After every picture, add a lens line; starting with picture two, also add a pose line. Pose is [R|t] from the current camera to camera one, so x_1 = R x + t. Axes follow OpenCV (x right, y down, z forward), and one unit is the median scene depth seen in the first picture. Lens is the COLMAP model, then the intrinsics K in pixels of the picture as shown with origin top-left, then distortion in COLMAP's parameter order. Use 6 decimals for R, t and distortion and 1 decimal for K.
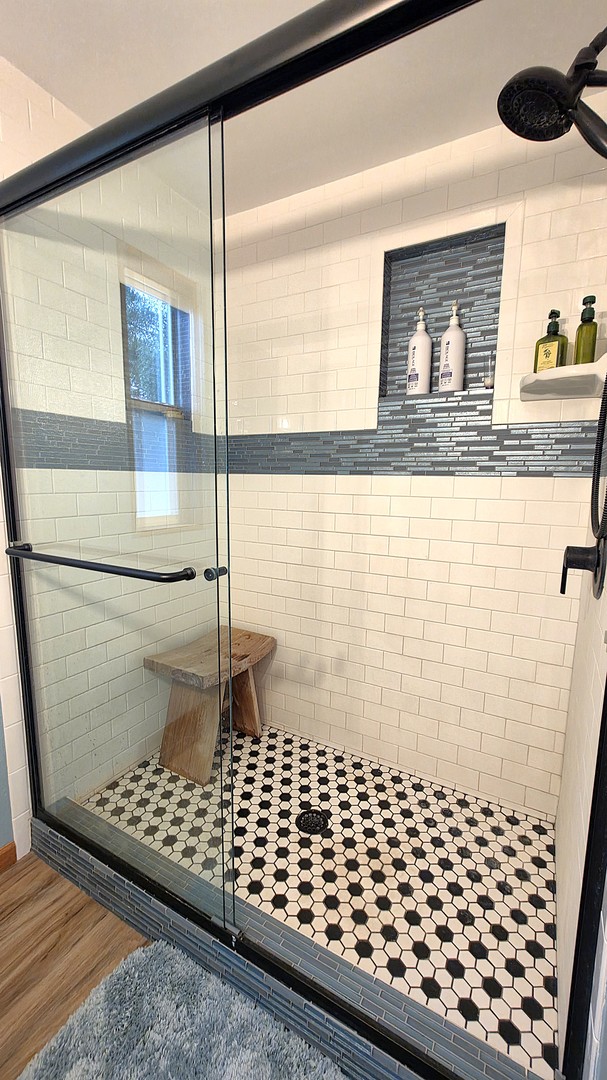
lens RADIAL K [[434.6, 0, 311.0], [0, 434.6, 539.9], [0, 0, 1]] dist [-0.002050, 0.000923]
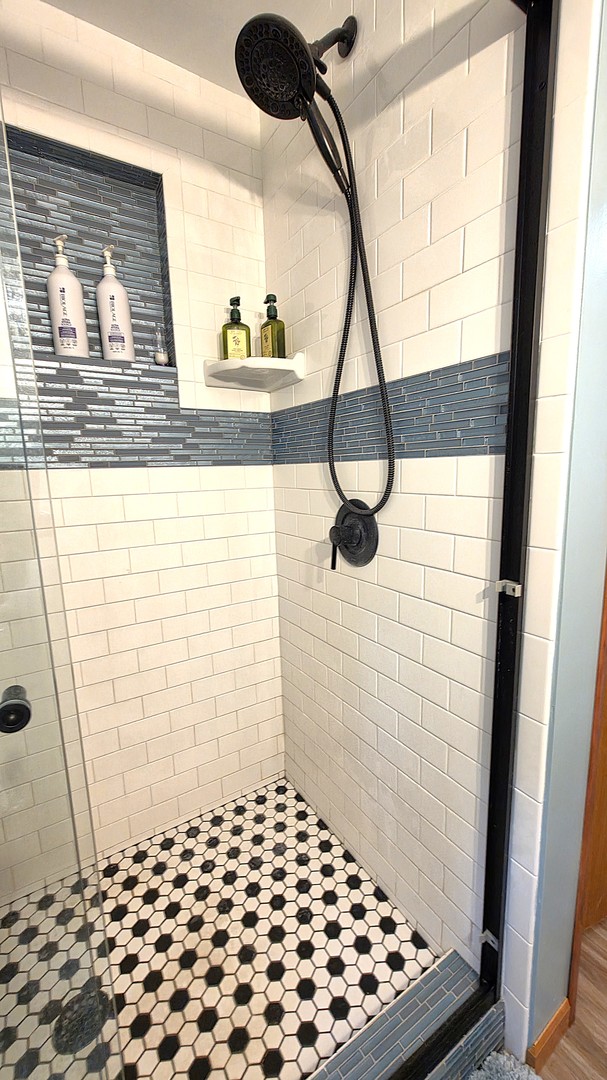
lens RADIAL K [[434.6, 0, 307.2], [0, 434.6, 541.3], [0, 0, 1]] dist [-0.002050, 0.000923]
pose [[0.478691, -0.170770, 0.861216, -0.266044], [0.154650, 0.981965, 0.108754, -0.052190], [-0.864256, 0.081127, 0.496467, 0.342305]]
